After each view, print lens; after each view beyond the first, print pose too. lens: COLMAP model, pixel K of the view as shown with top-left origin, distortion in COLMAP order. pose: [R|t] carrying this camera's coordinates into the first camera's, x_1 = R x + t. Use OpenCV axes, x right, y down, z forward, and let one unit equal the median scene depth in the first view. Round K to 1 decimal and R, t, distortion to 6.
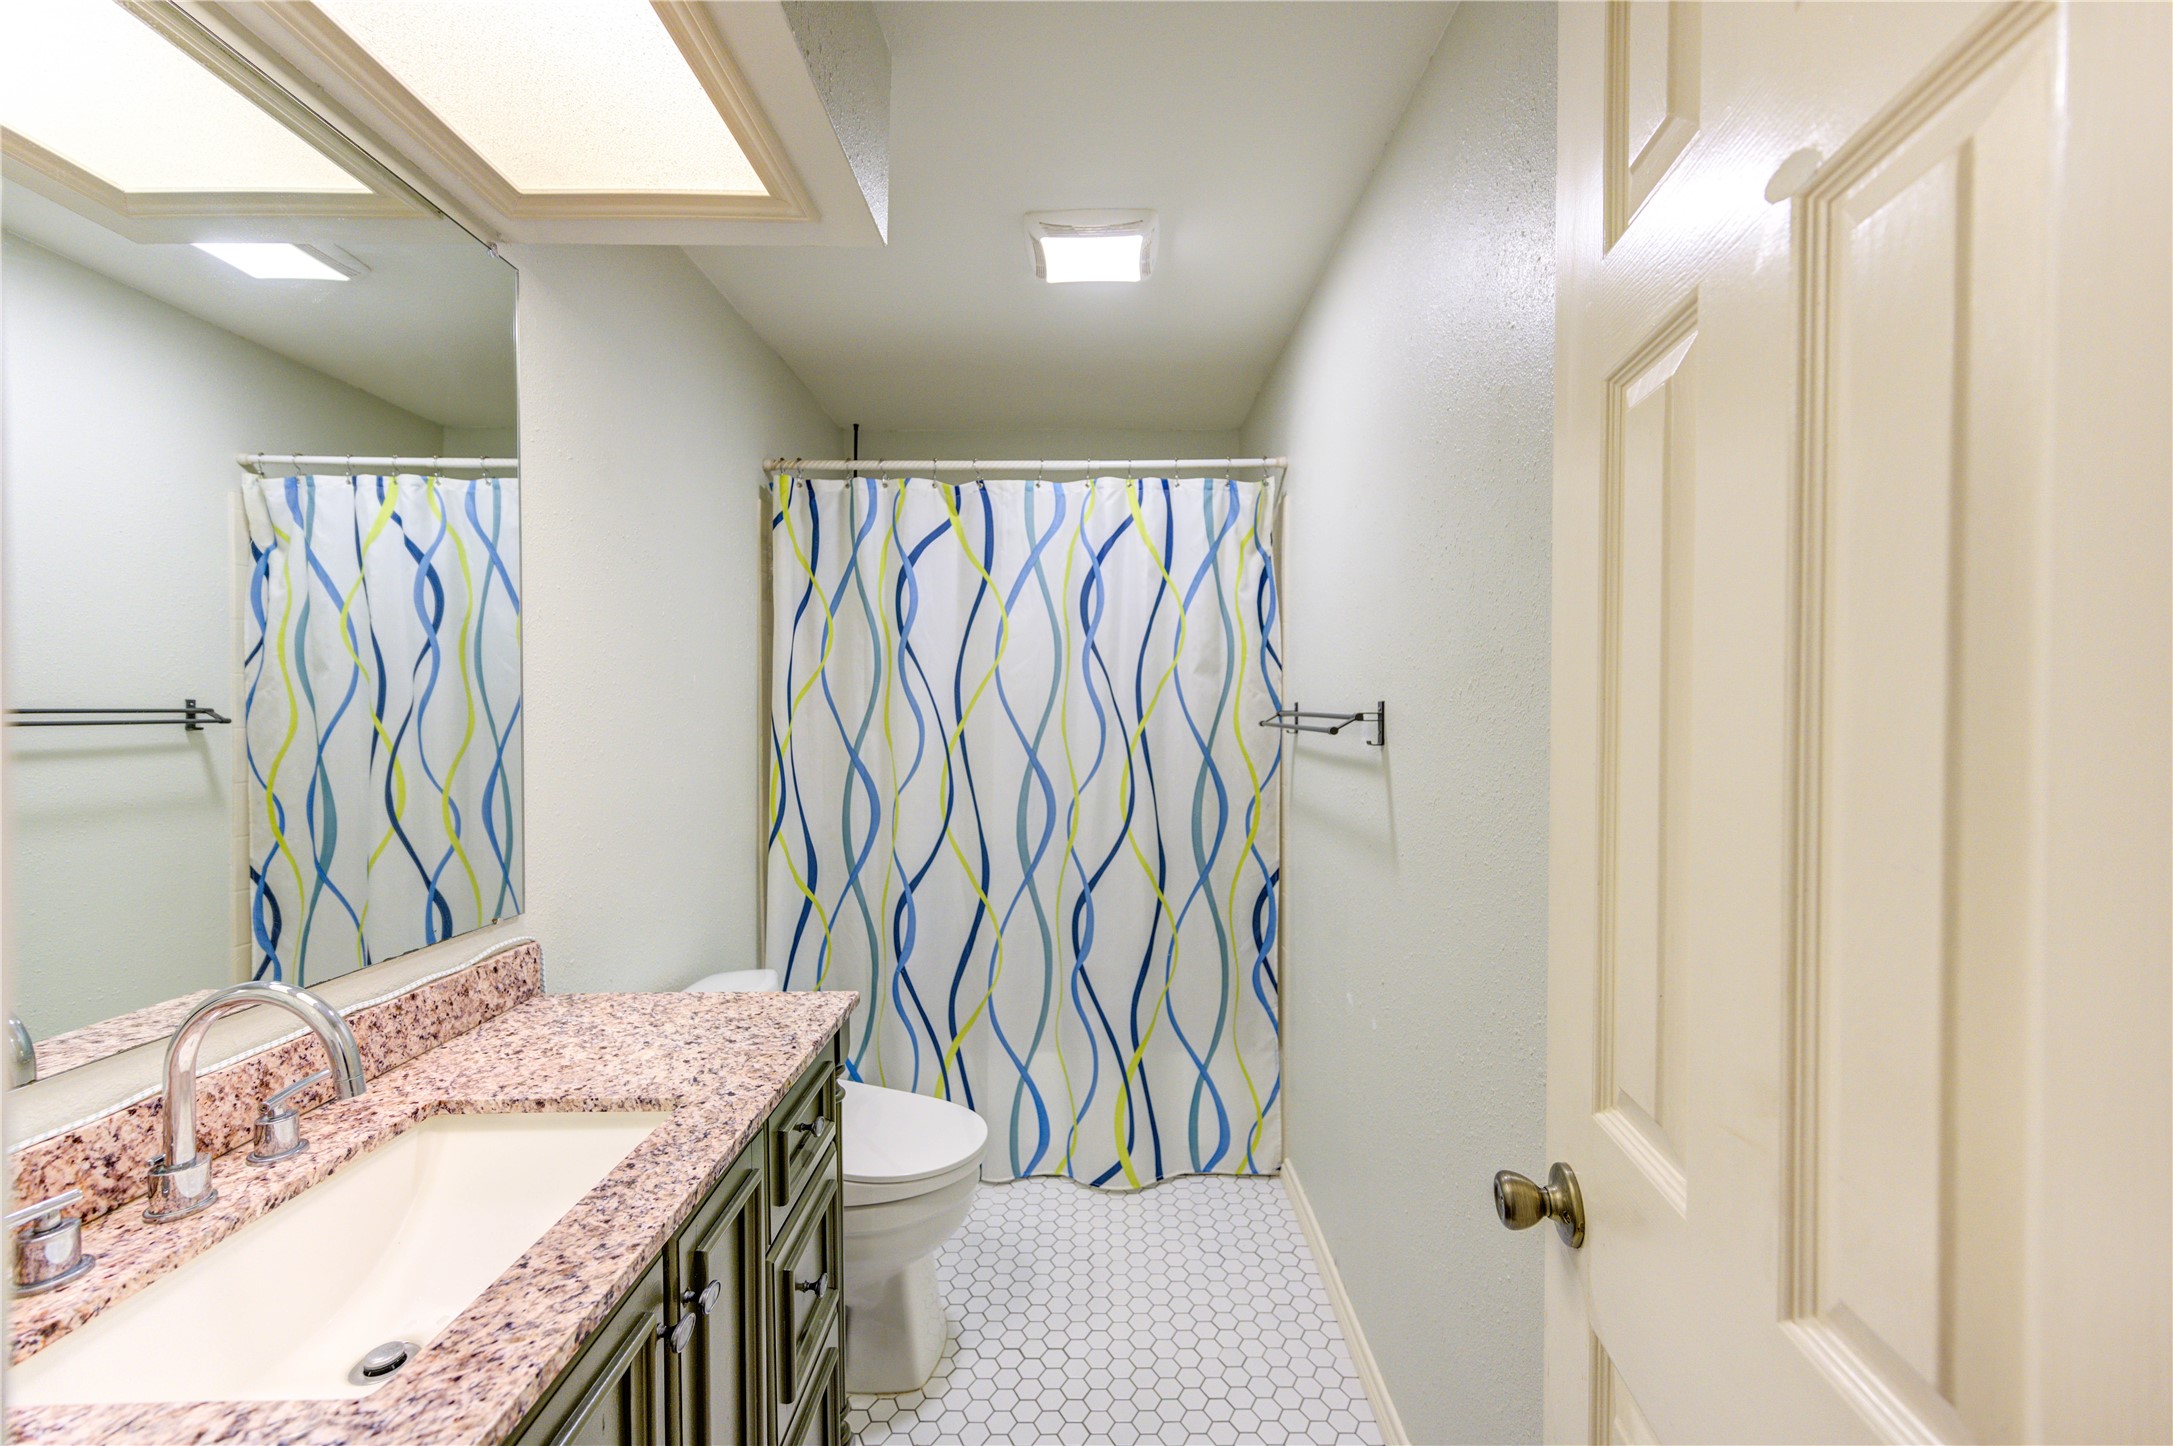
lens RADIAL K [[848.6, 0, 1091.7], [0, 848.6, 718.0], [0, 0, 1]] dist [0.003348, -0.000331]
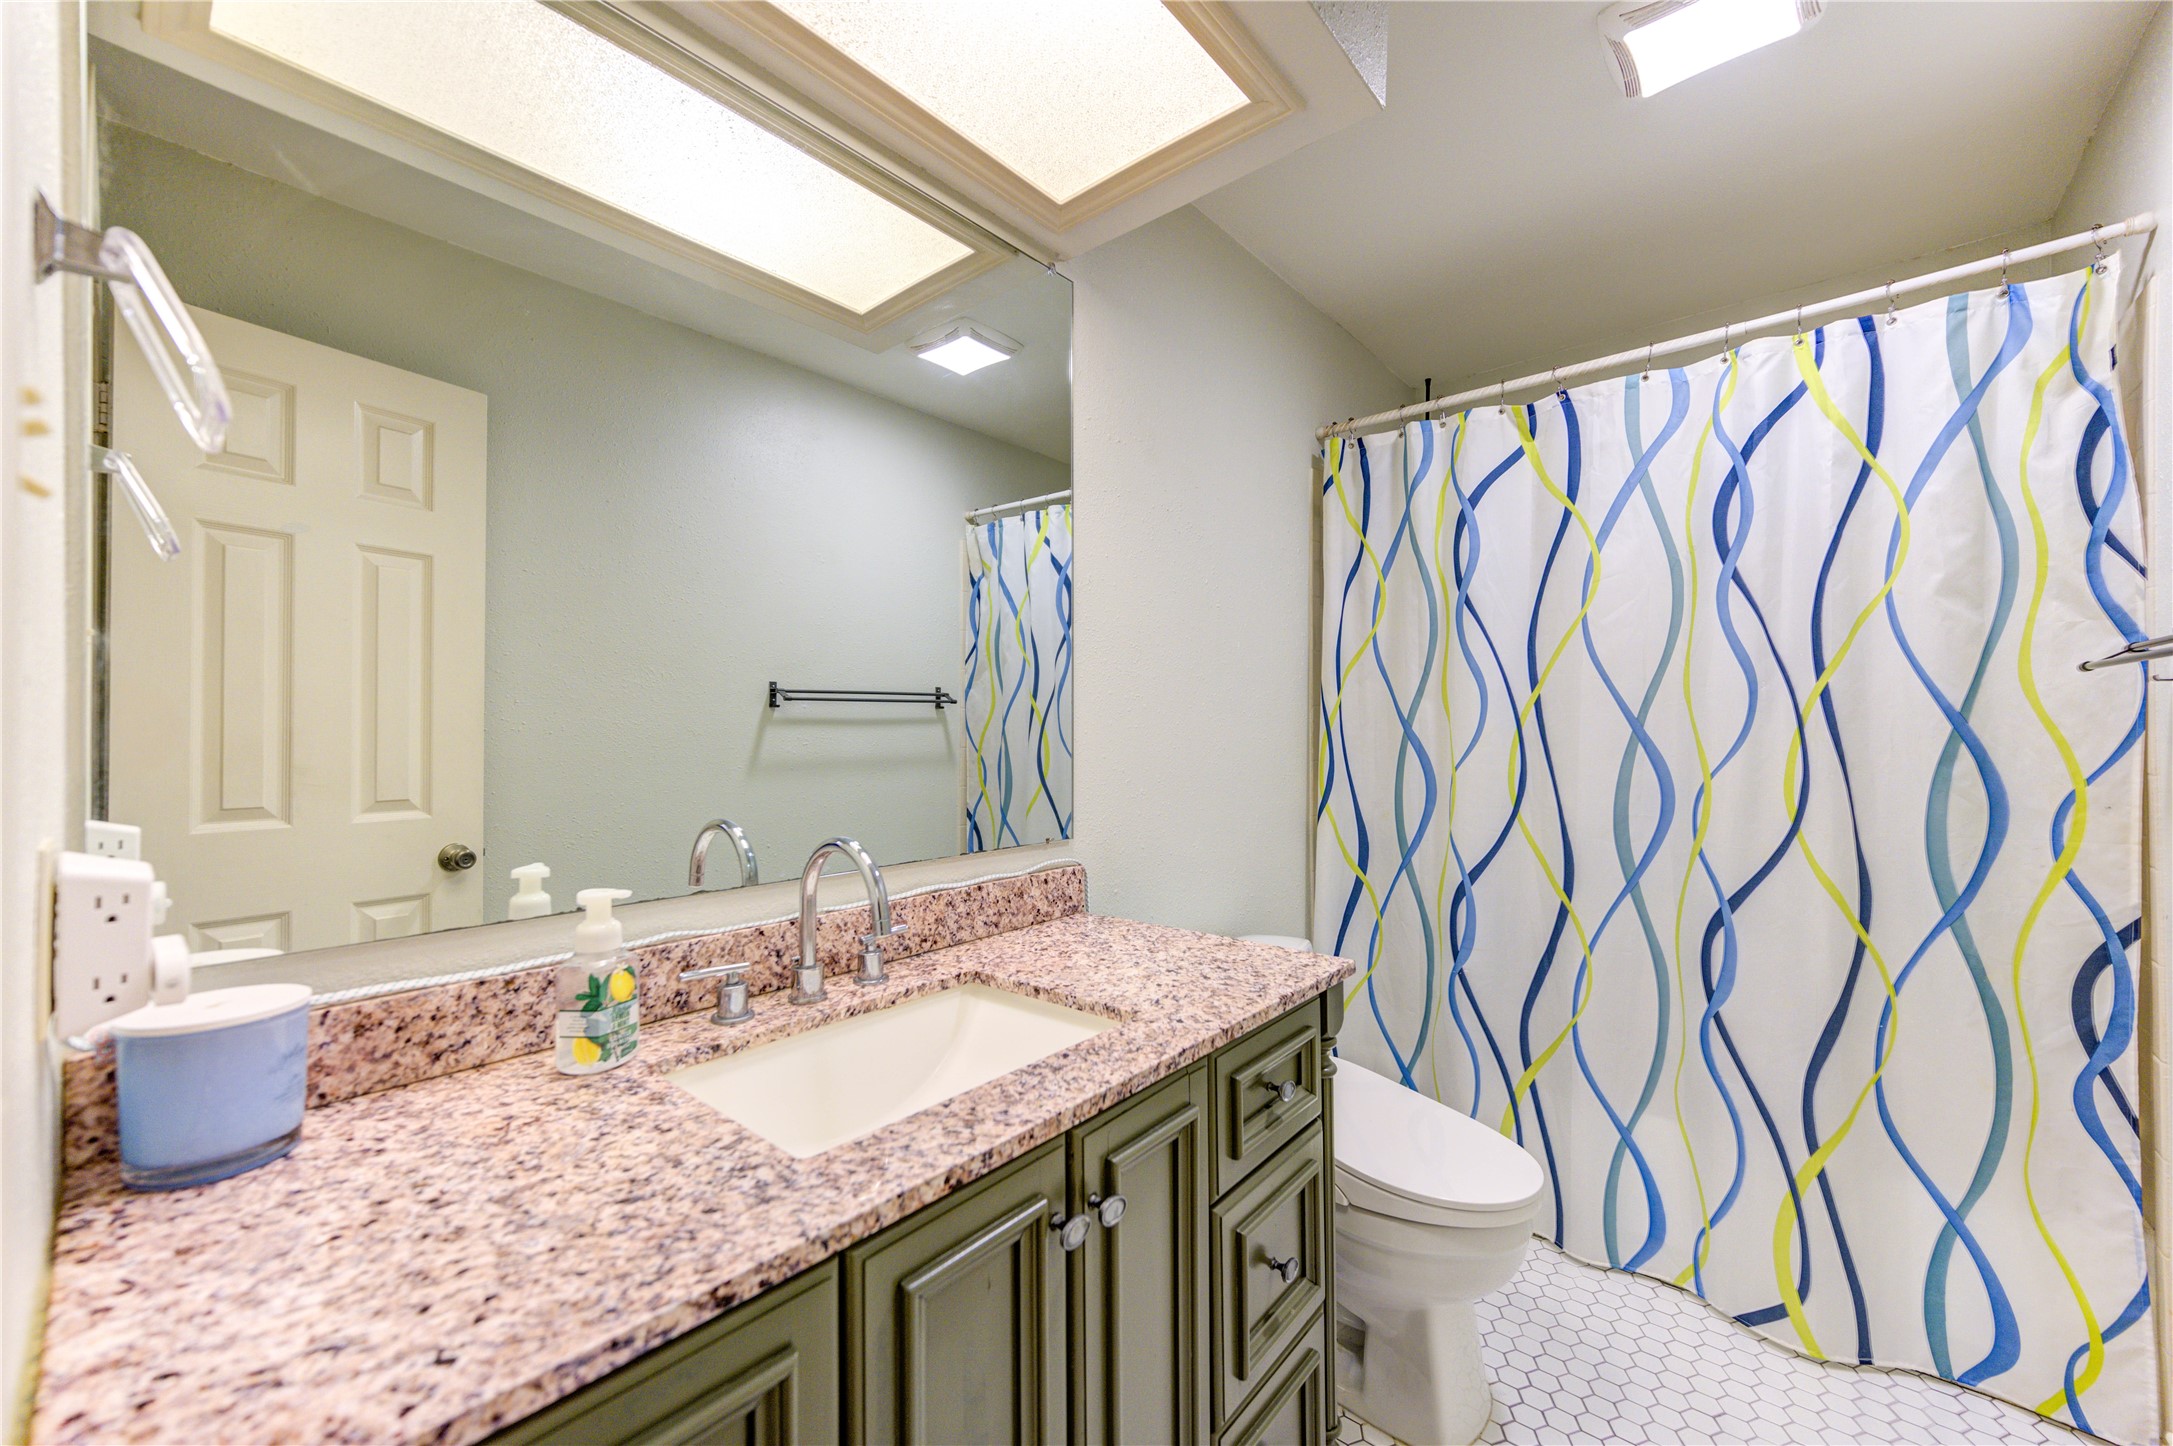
lens RADIAL K [[848.6, 0, 1084.1], [0, 848.6, 715.7], [0, 0, 1]] dist [0.003348, -0.000331]
pose [[0.760584, -0.006976, -0.649202, 0.051416], [-0.003264, 0.999889, -0.014567, 0.049317], [0.649231, 0.013198, 0.760477, 0.086675]]
